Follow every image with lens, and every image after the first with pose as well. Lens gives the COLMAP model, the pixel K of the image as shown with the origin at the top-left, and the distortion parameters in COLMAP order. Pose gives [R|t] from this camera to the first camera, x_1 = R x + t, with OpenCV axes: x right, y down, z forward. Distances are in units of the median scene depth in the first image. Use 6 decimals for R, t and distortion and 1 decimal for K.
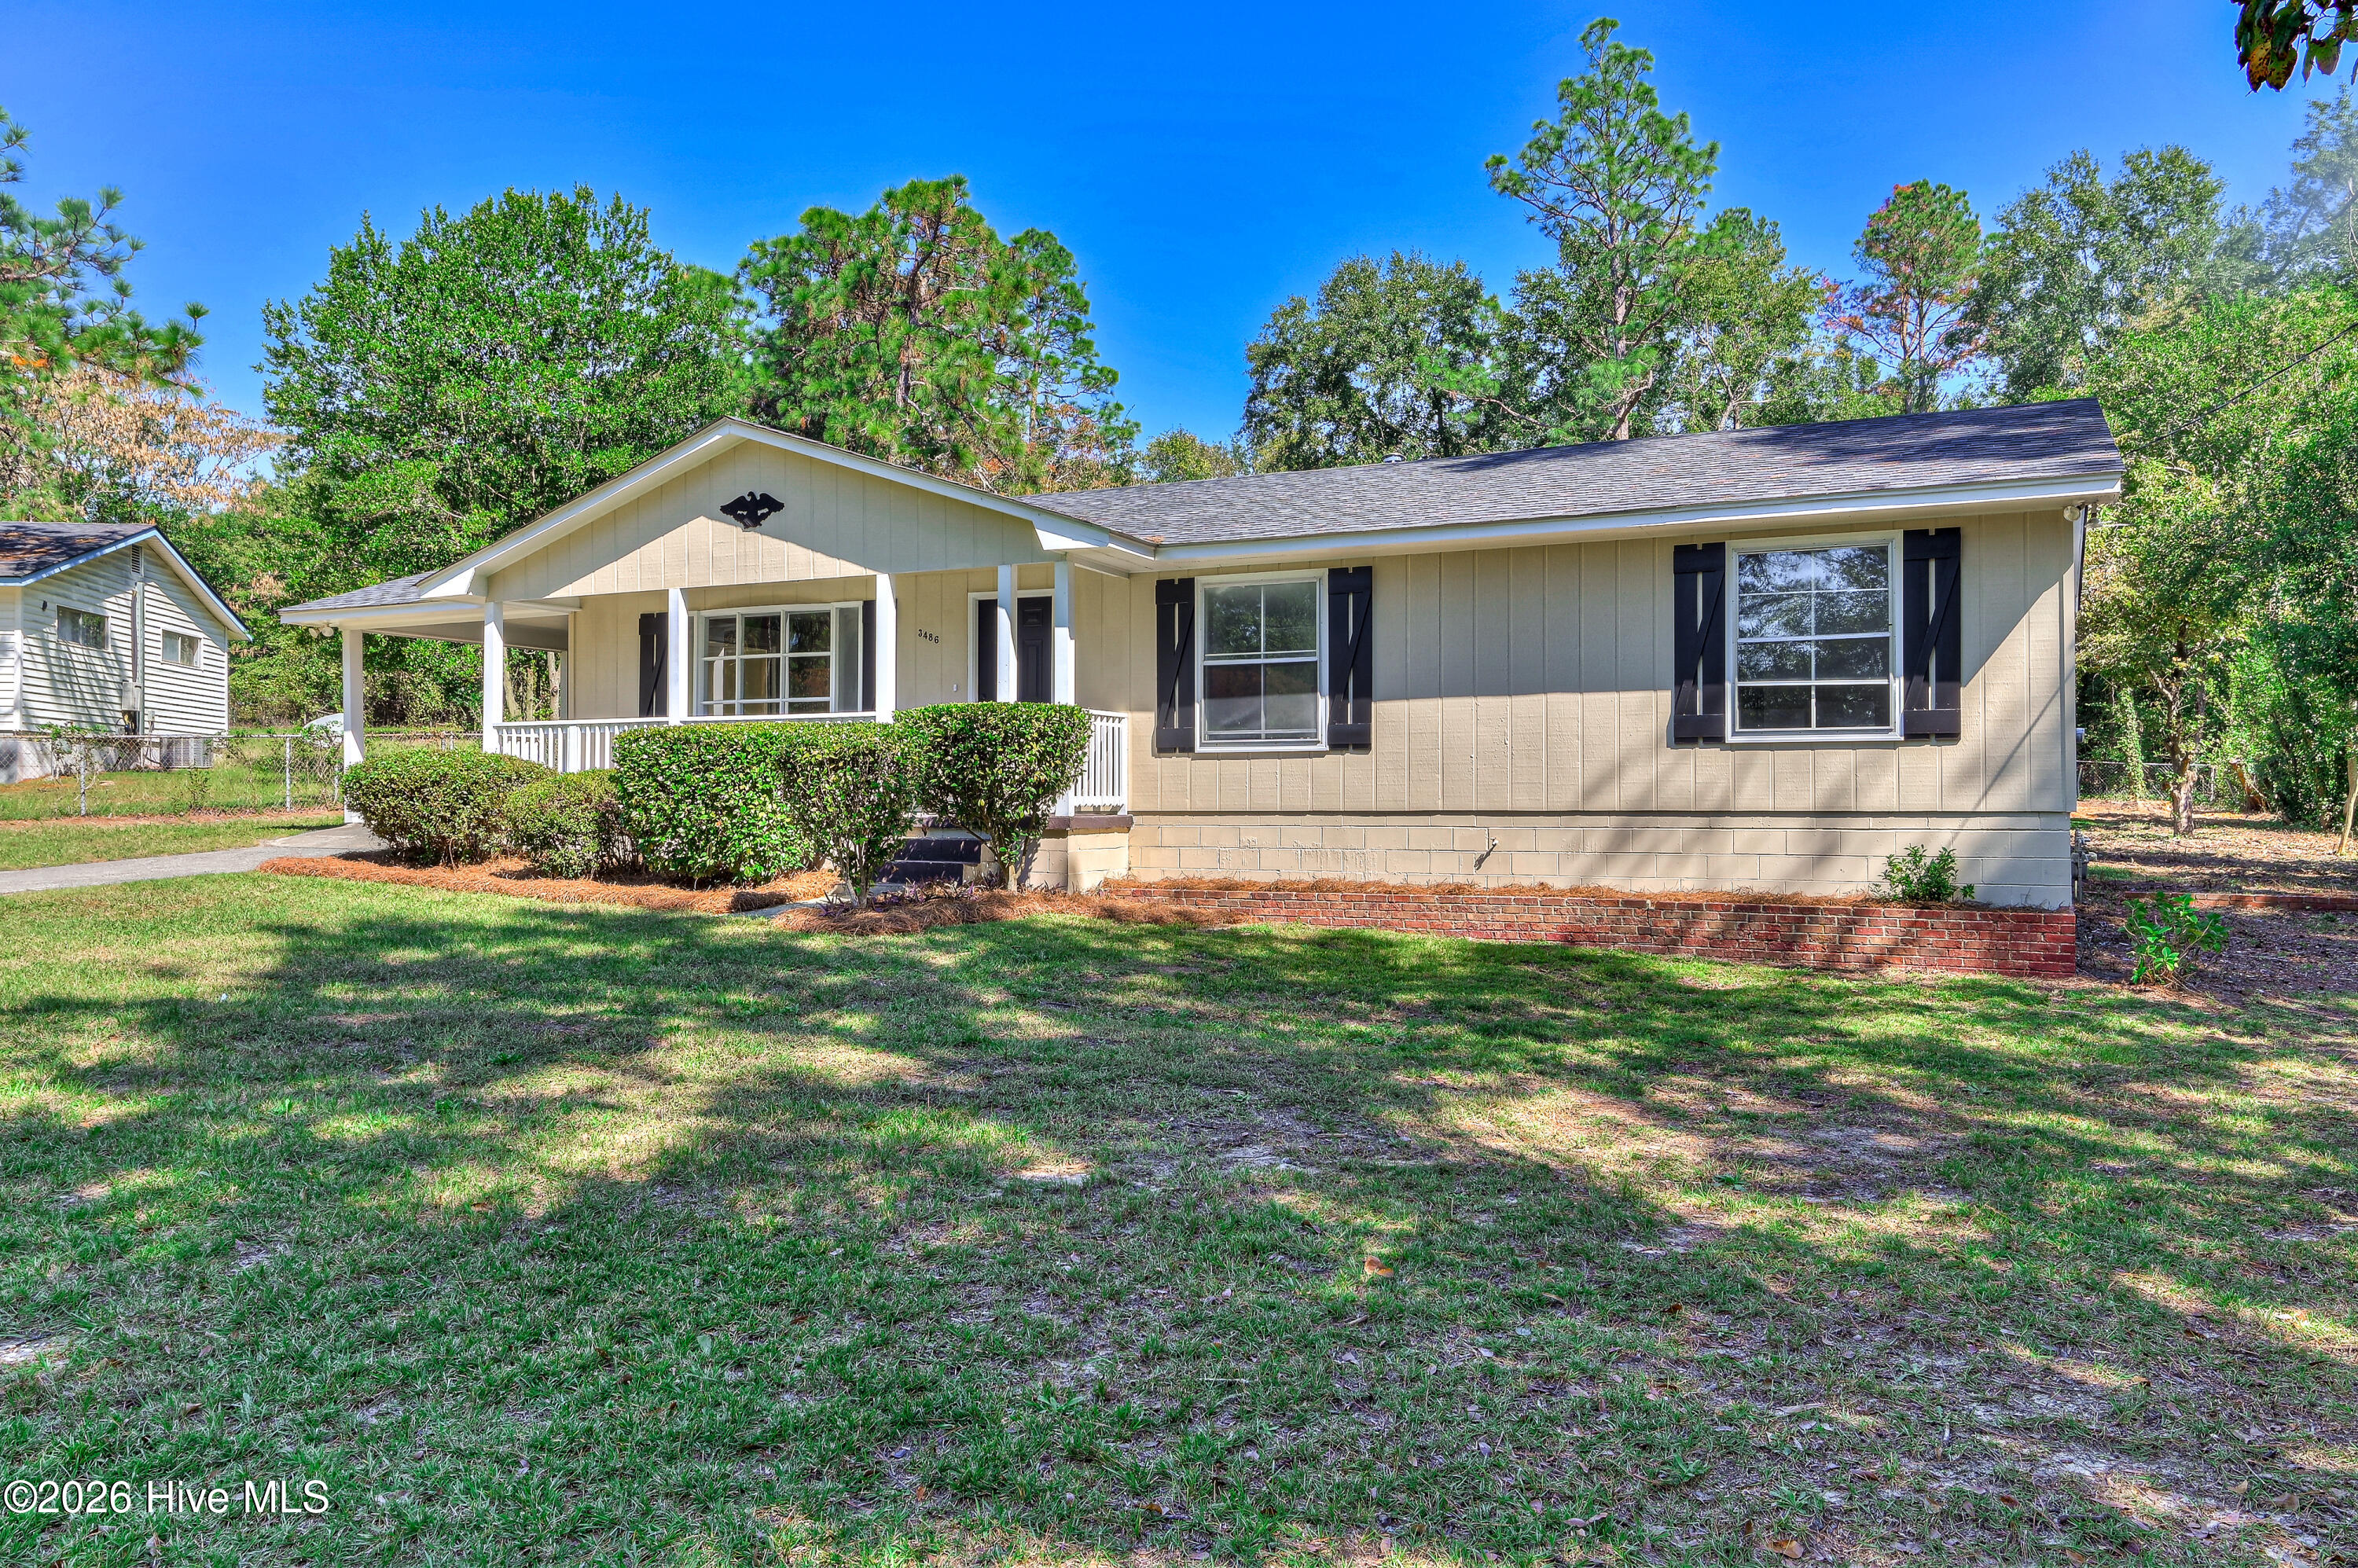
lens RADIAL K [[1739.9, 0, 1179.0], [0, 1739.9, 784.0], [0, 0, 1]] dist [0.036841, -0.007191]
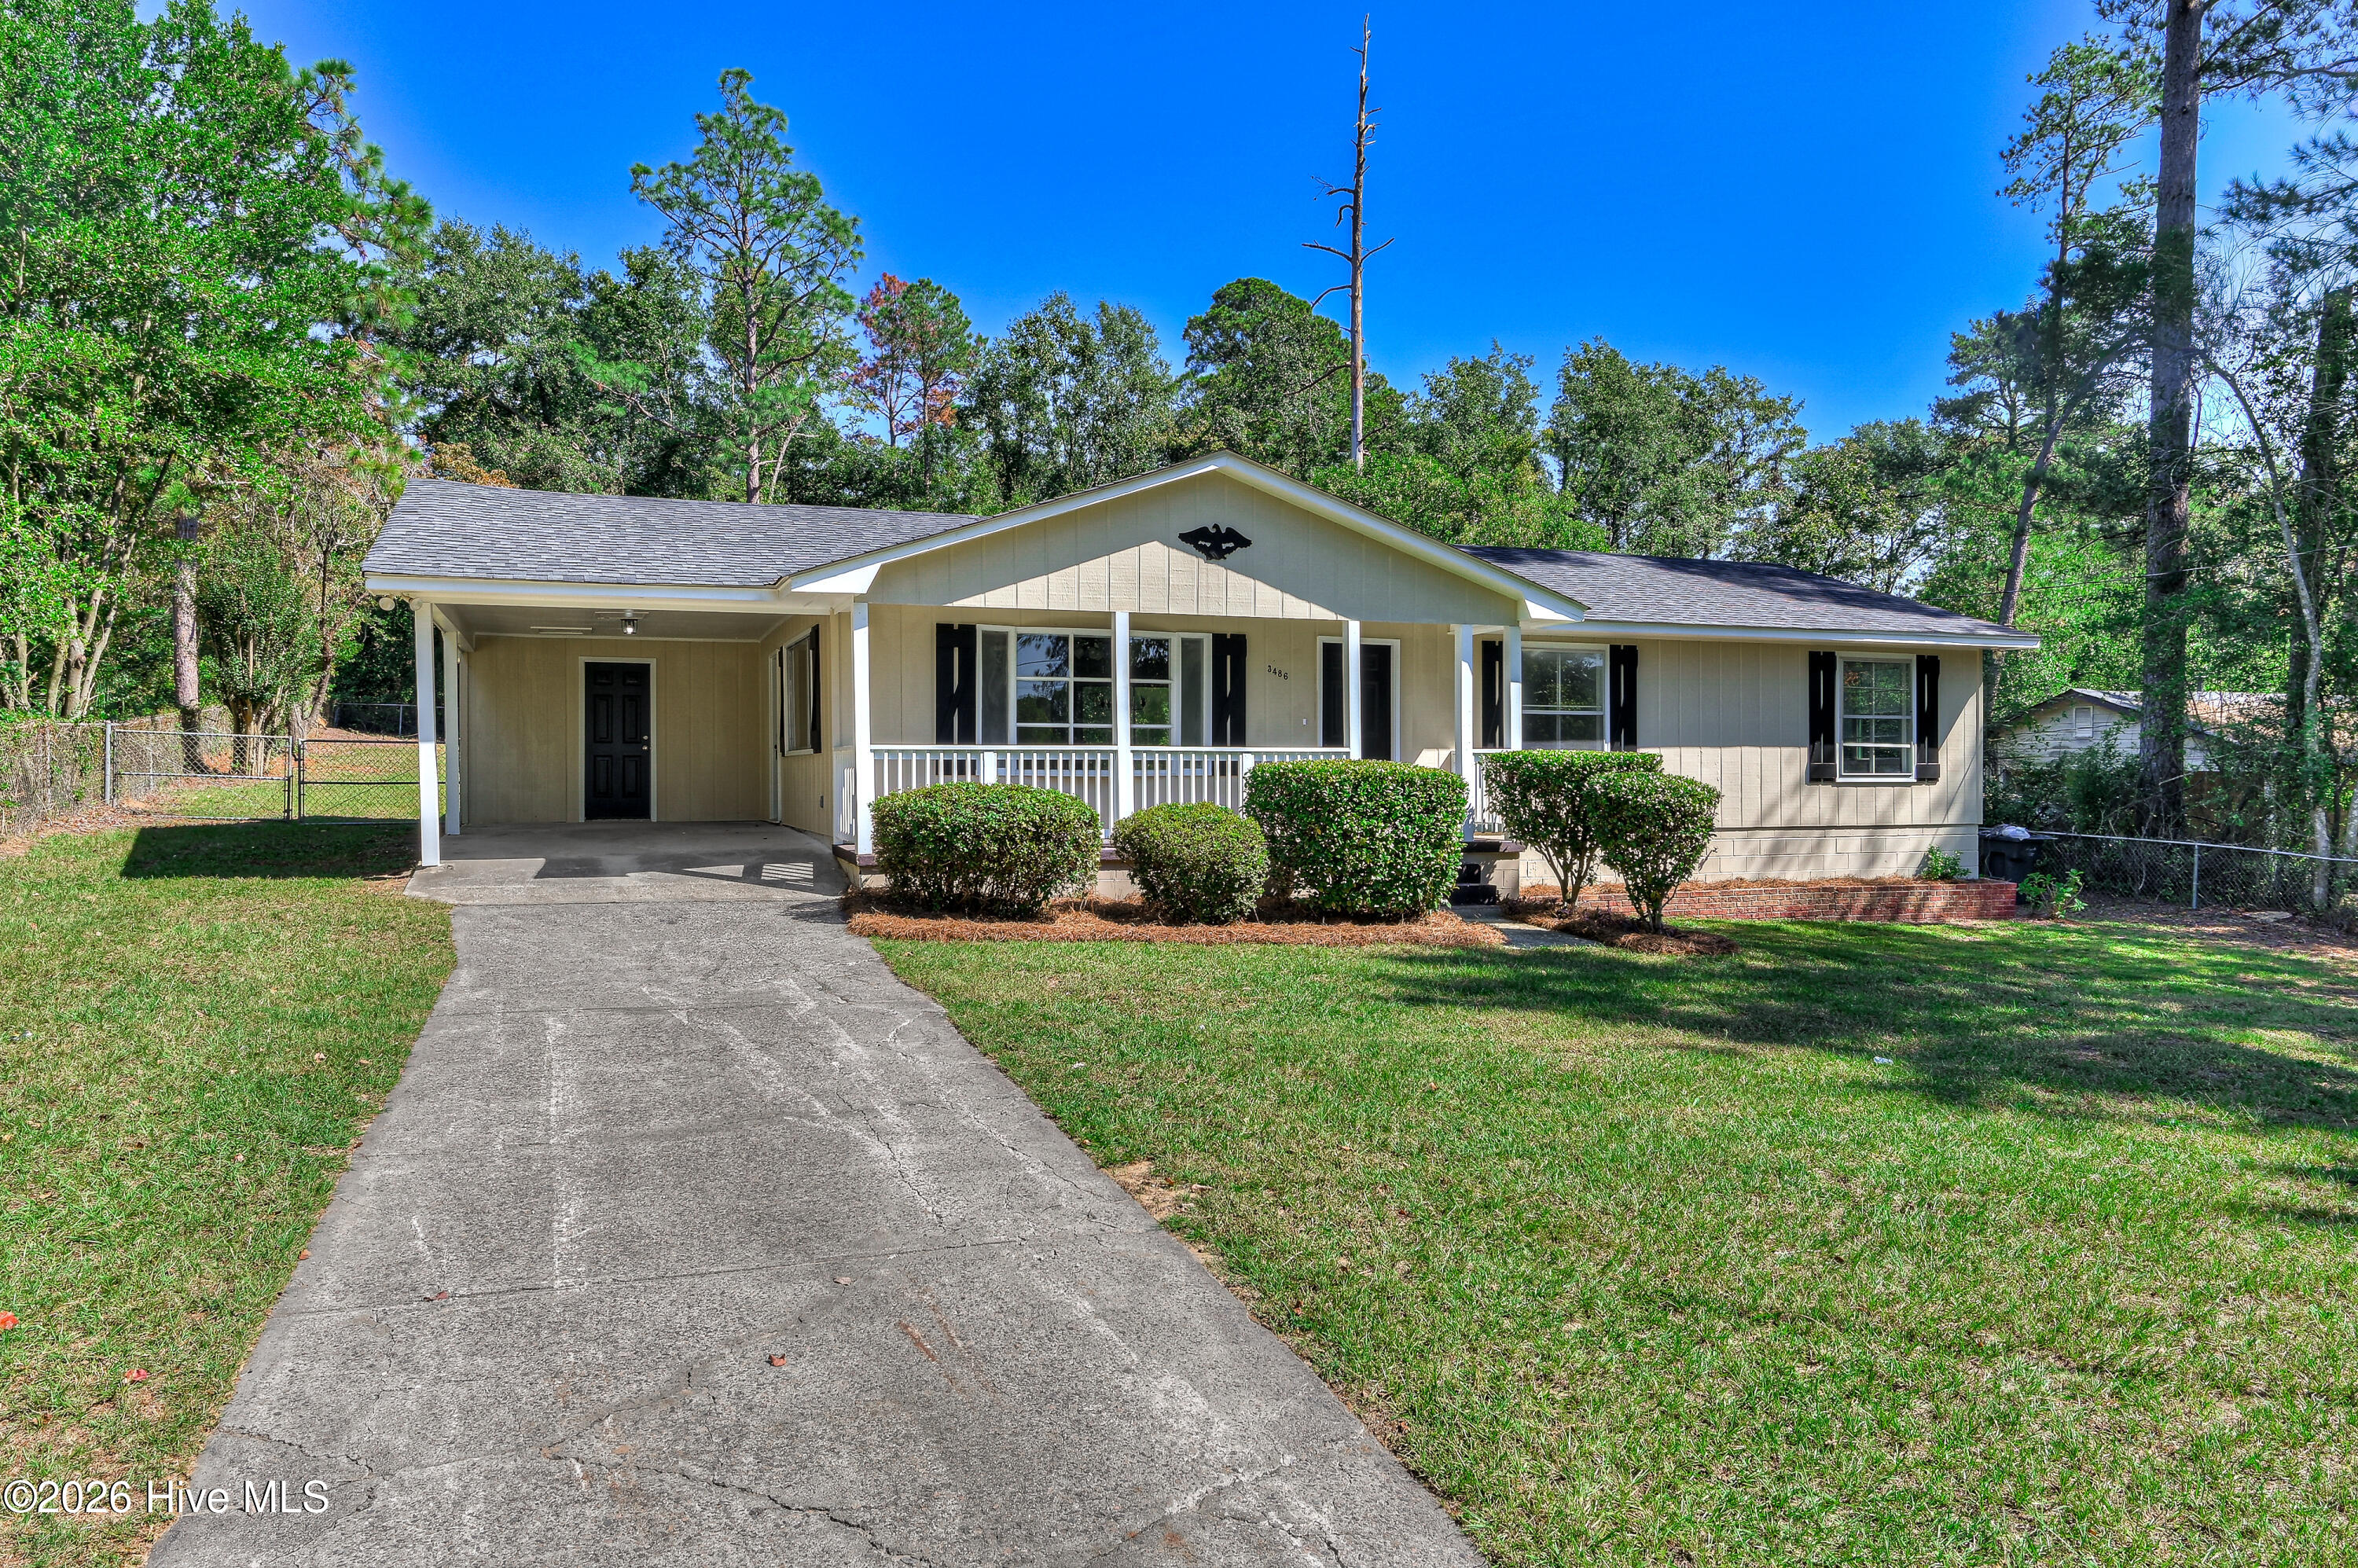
lens RADIAL K [[1579.0, 0, 1179.0], [0, 1579.0, 784.0], [0, 0, 1]] dist [0.027279, -0.058738]
pose [[0.674828, -0.005111, 0.737957, -1.025504], [-0.008892, 0.999847, 0.015056, -0.034840], [-0.737921, -0.016722, 0.674680, 0.441937]]
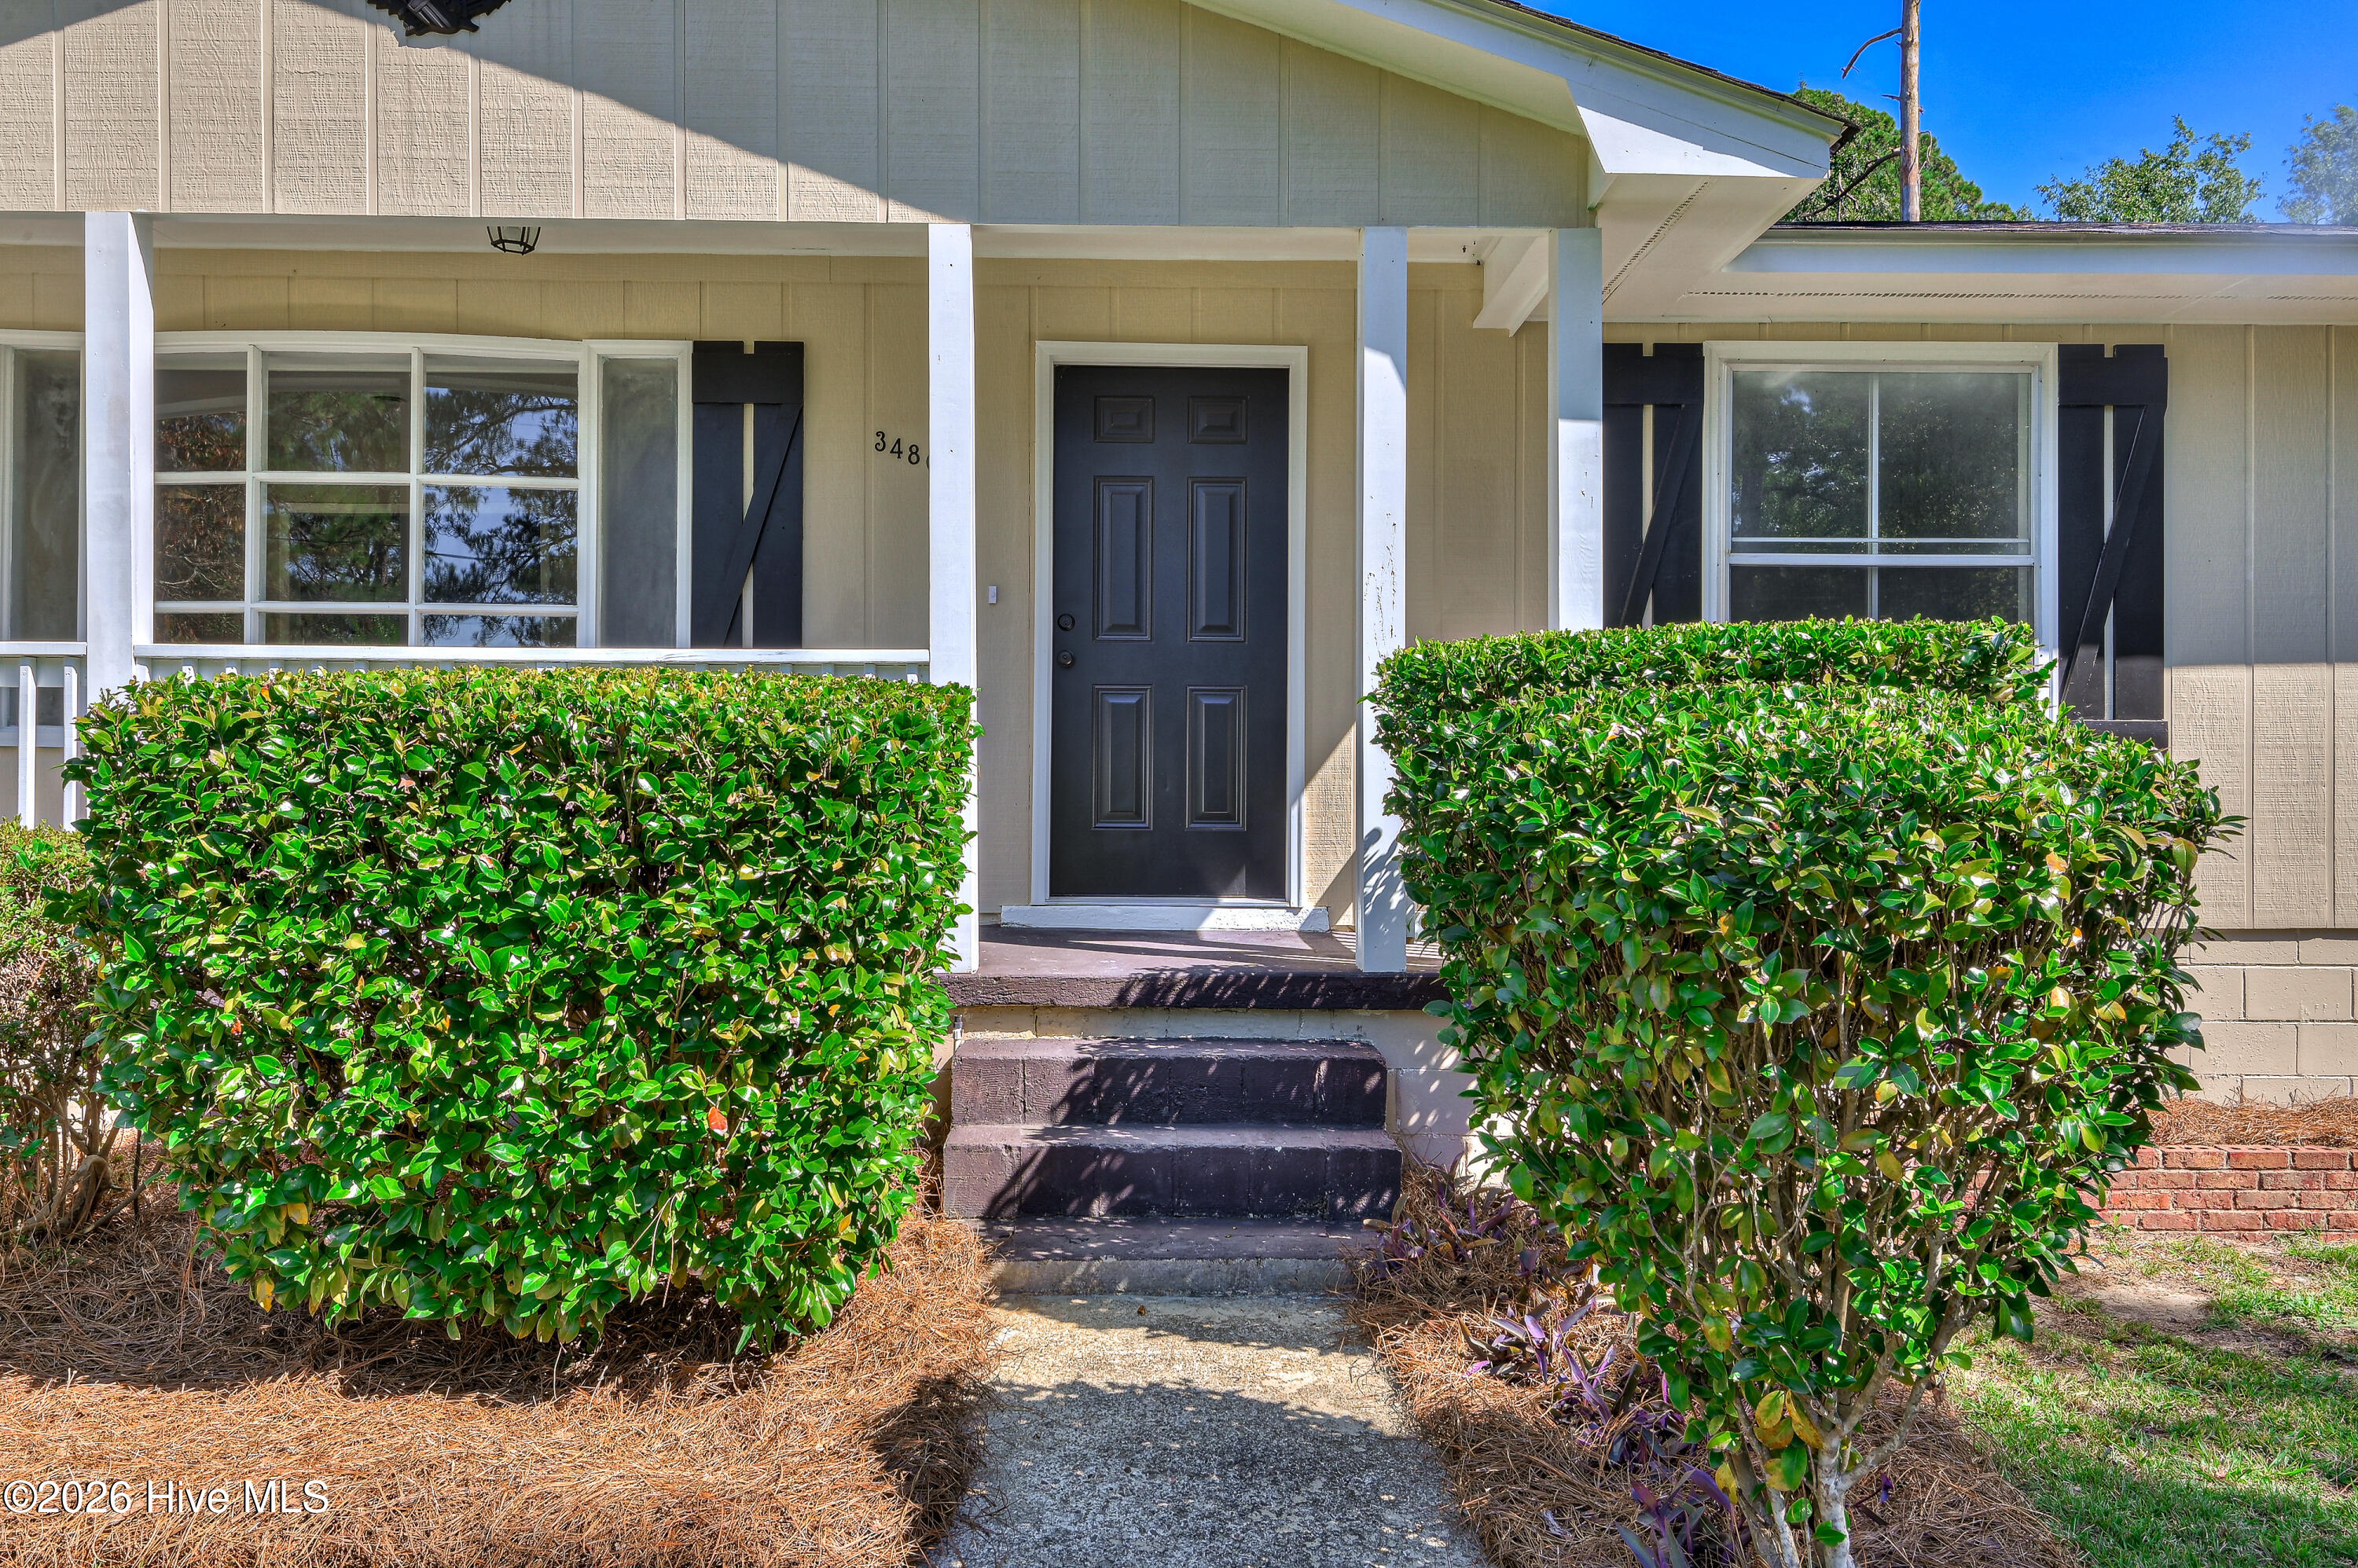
lens RADIAL K [[1739.9, 0, 1179.0], [0, 1739.9, 784.0], [0, 0, 1]] dist [0.036841, -0.007191]
pose [[0.889474, 0.002898, 0.456976, -0.297281], [-0.008701, 0.999906, 0.010596, -0.021638], [-0.456903, -0.013401, 0.889416, 0.731778]]
